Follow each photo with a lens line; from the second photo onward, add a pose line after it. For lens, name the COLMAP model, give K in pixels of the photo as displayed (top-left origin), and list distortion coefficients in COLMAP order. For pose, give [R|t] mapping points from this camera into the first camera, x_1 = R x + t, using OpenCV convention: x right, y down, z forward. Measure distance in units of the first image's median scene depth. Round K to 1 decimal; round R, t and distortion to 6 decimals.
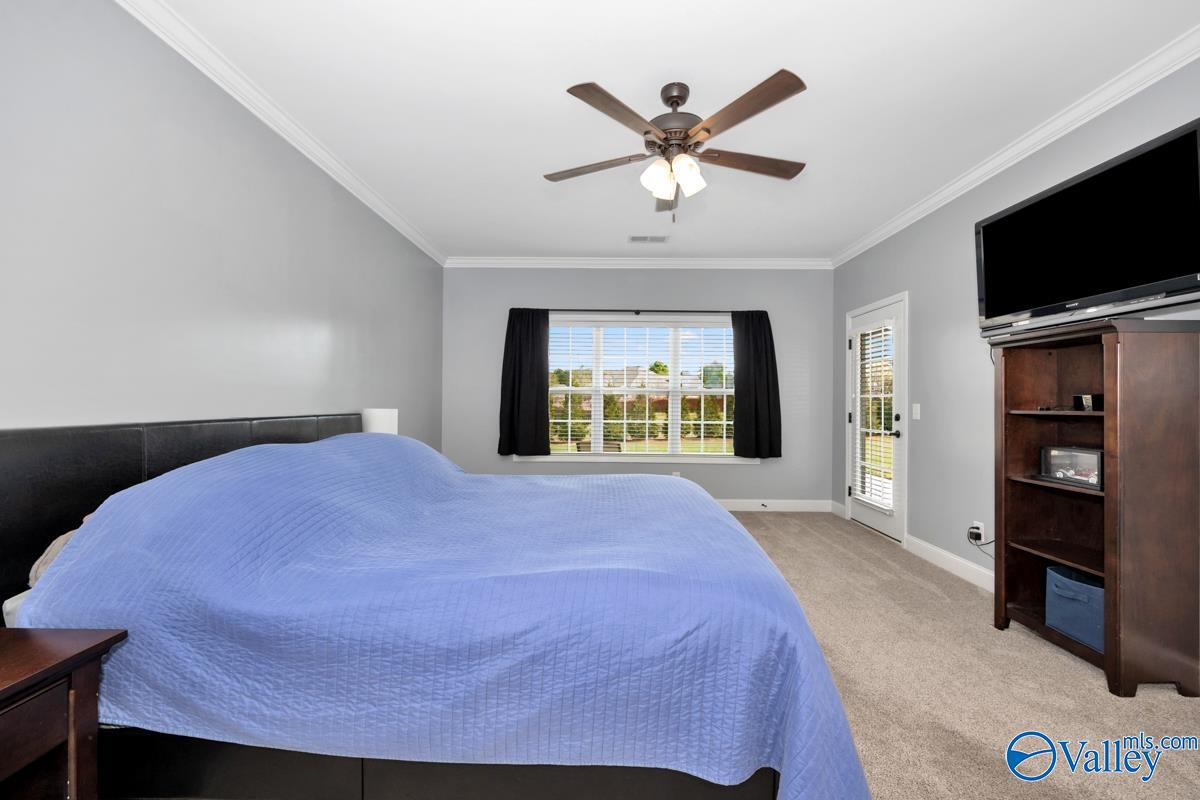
lens RADIAL K [[479.3, 0, 597.4], [0, 479.3, 404.7], [0, 0, 1]] dist [0.000762, 0.000113]
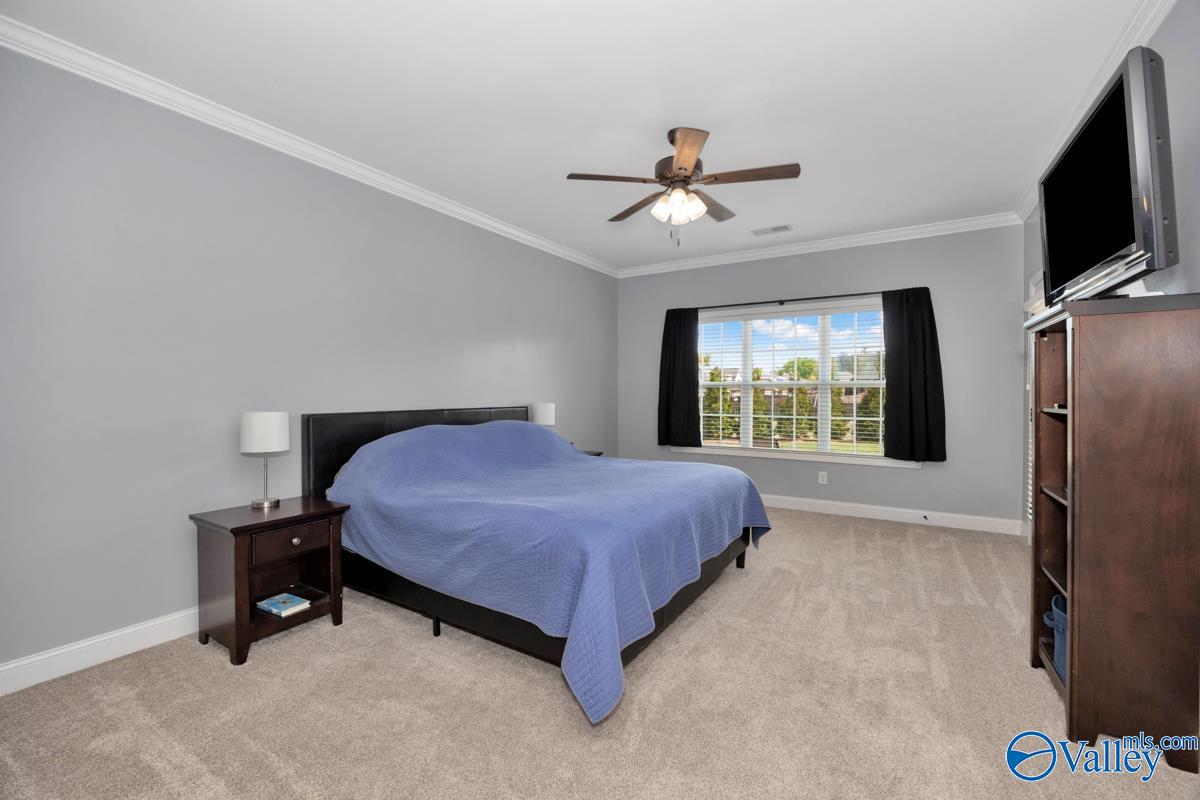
lens RADIAL K [[564.7, 0, 598.7], [0, 564.7, 401.2], [0, 0, 1]] dist [-0.017712, -0.000060]
pose [[0.814125, -0.000943, -0.580689, 0.513523], [0.005900, 0.999961, 0.006648, -0.005586], [0.580659, -0.008838, 0.814099, -0.153344]]
